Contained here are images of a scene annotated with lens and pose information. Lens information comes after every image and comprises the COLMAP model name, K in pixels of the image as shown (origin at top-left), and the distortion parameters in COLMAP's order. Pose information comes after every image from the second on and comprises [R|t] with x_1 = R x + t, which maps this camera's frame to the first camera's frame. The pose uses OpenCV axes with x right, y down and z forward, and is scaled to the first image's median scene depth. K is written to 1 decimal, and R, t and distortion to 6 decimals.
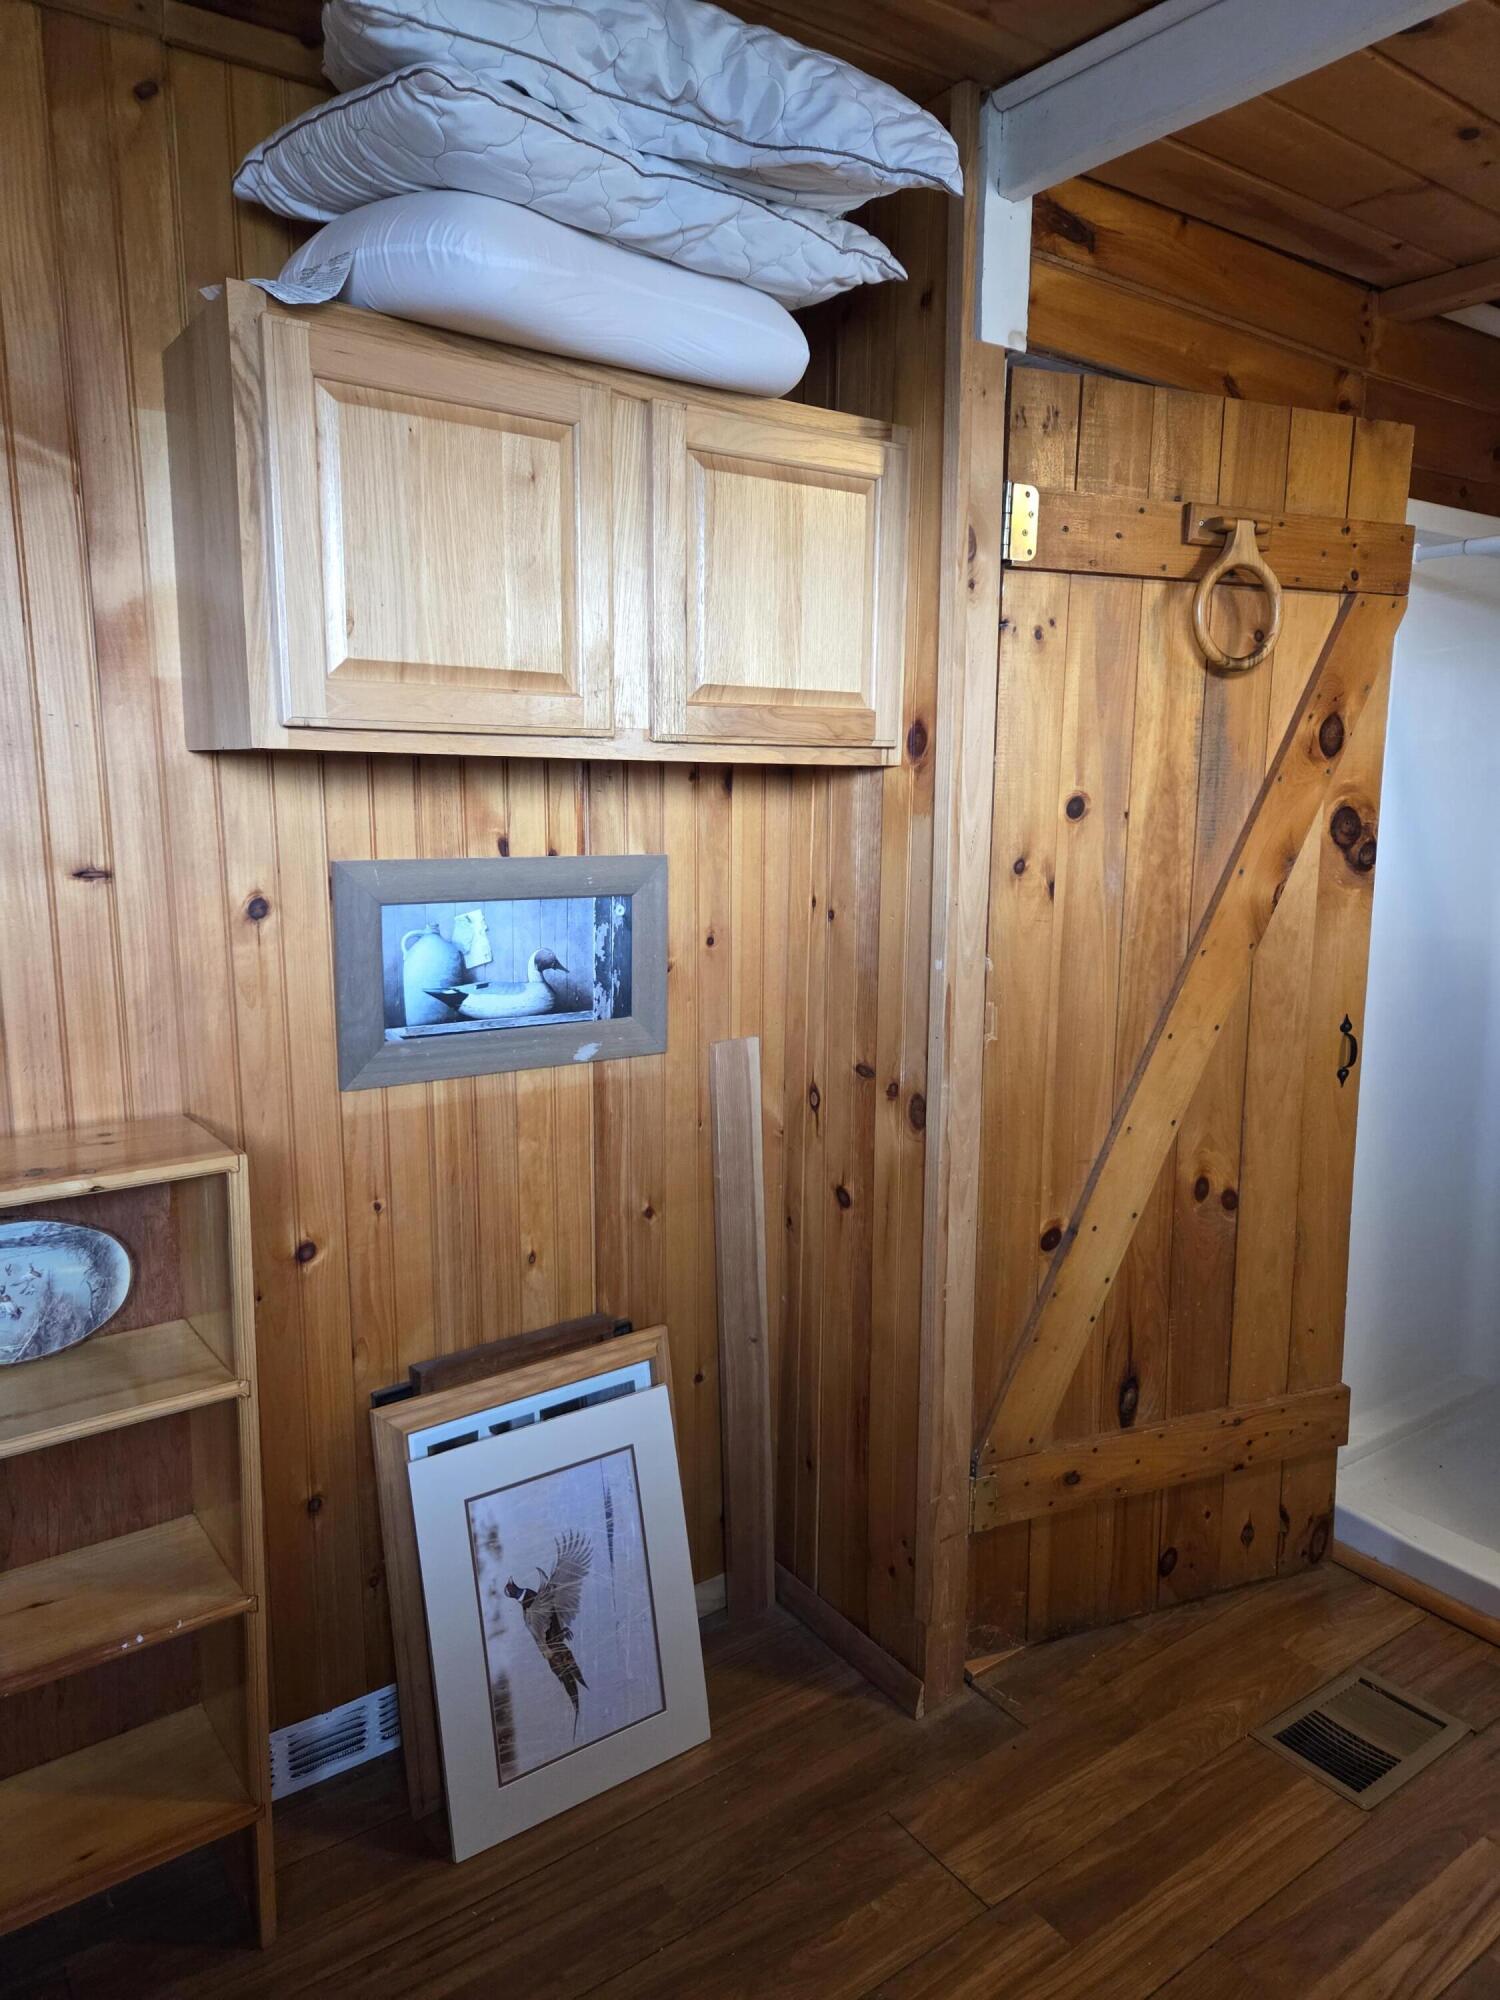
lens RADIAL K [[1331.0, 0, 769.7], [0, 1331.0, 1020.1], [0, 0, 1]] dist [0.067696, -0.048868]
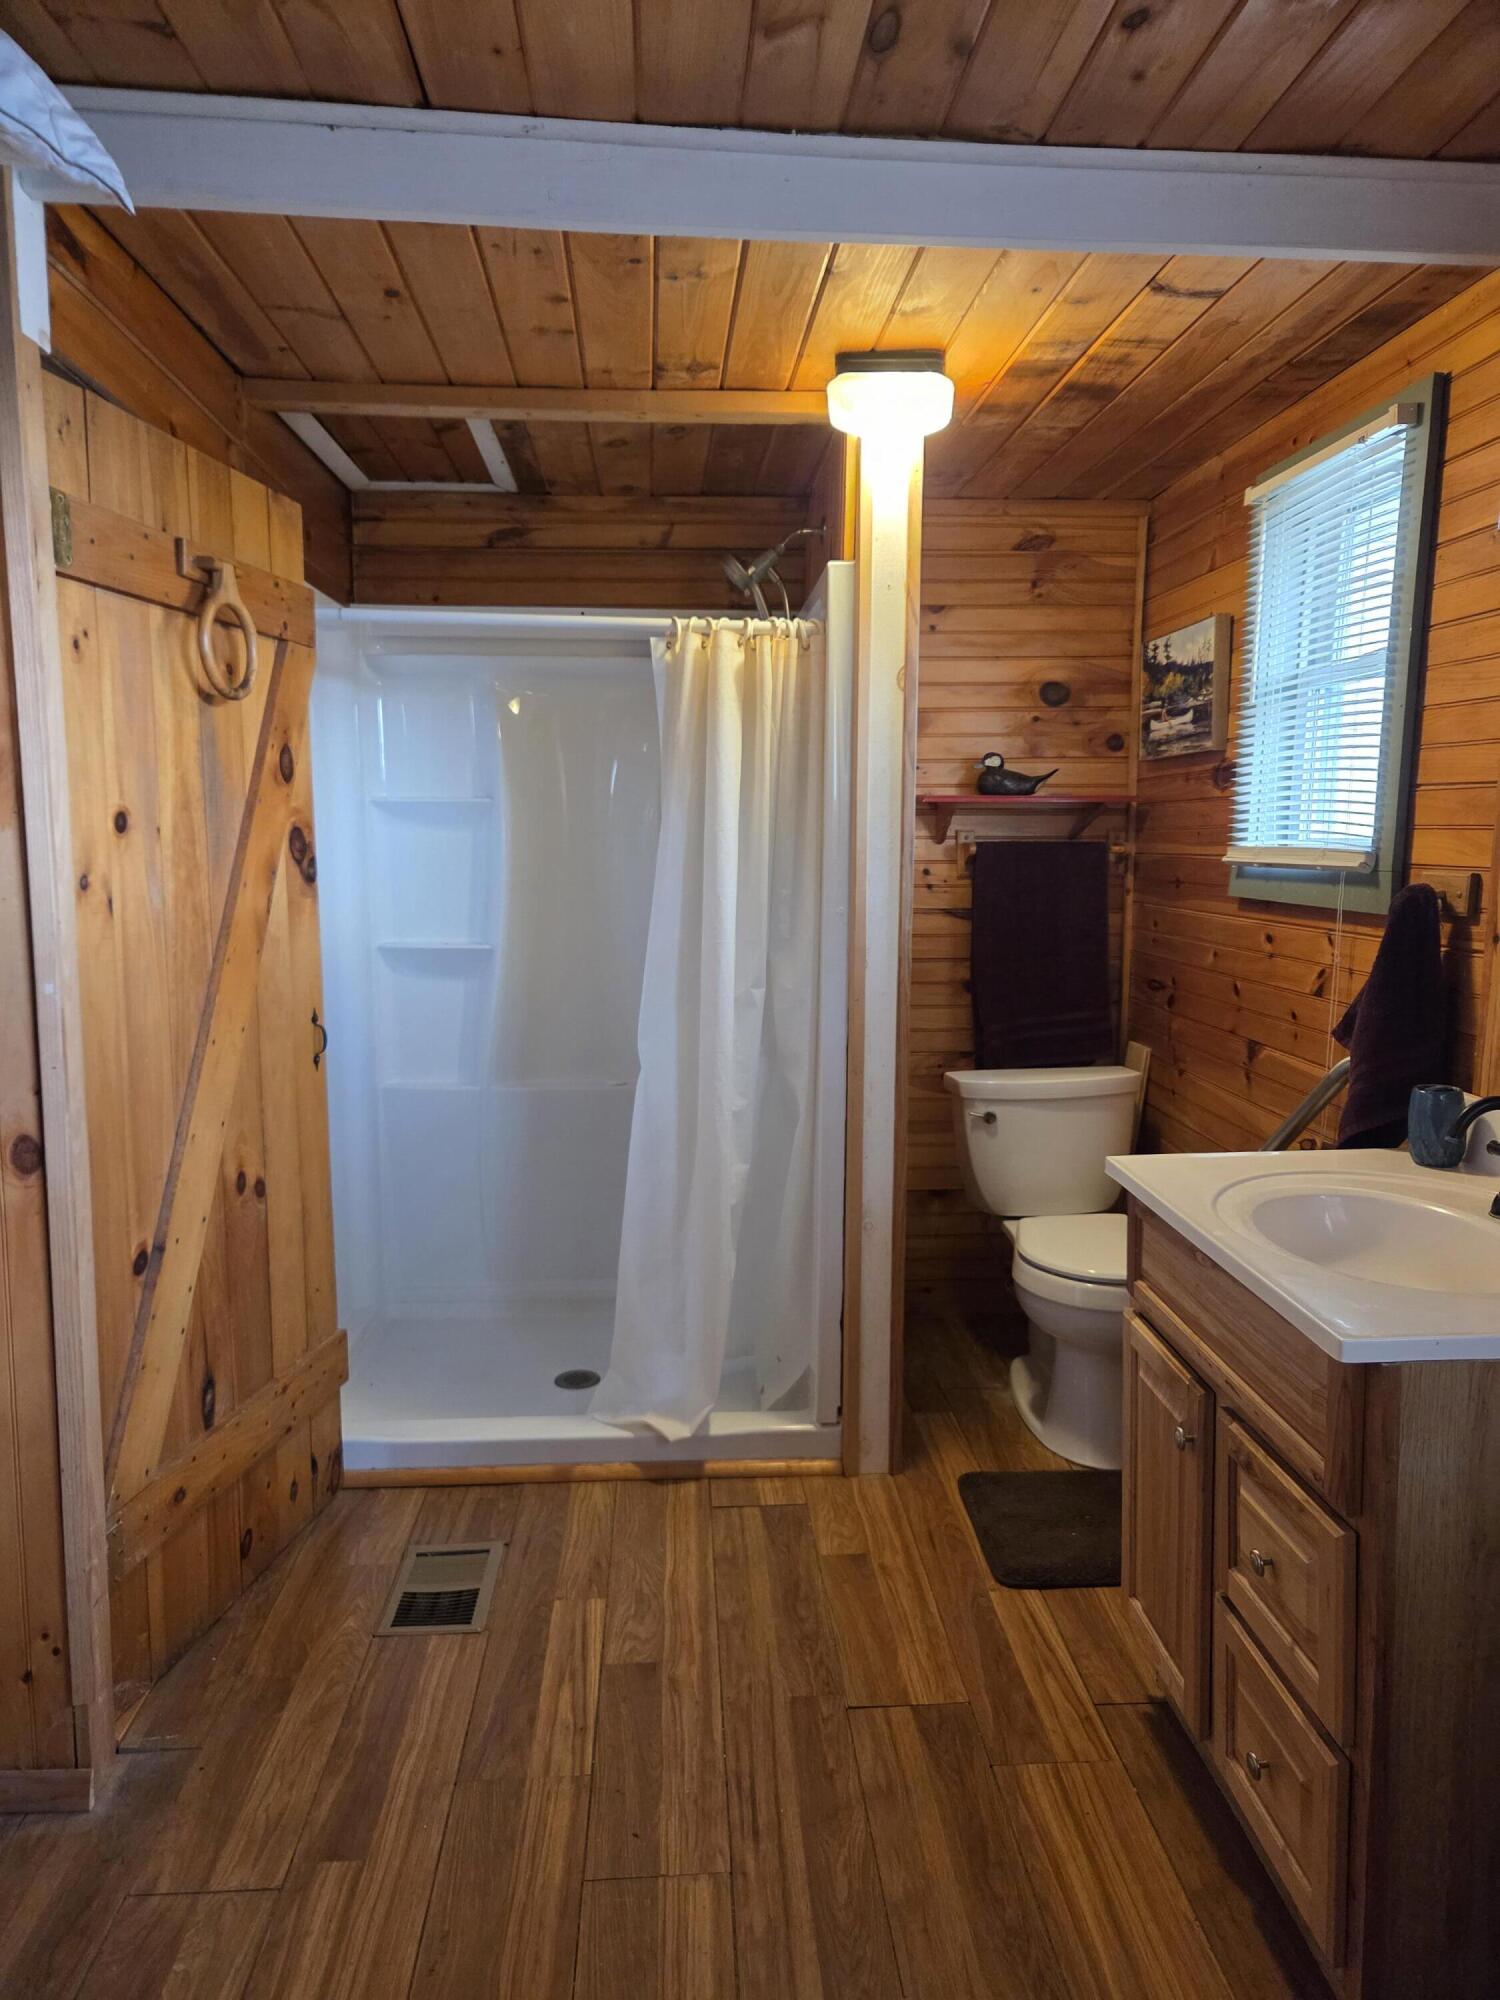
lens RADIAL K [[1331.0, 0, 755.1], [0, 1331.0, 1039.7], [0, 0, 1]] dist [0.067696, -0.048868]
pose [[0.526674, -0.131436, 0.839844, -0.369114], [0.143947, 0.987496, 0.064272, 0.003710], [-0.837791, 0.087043, 0.539009, 0.075200]]
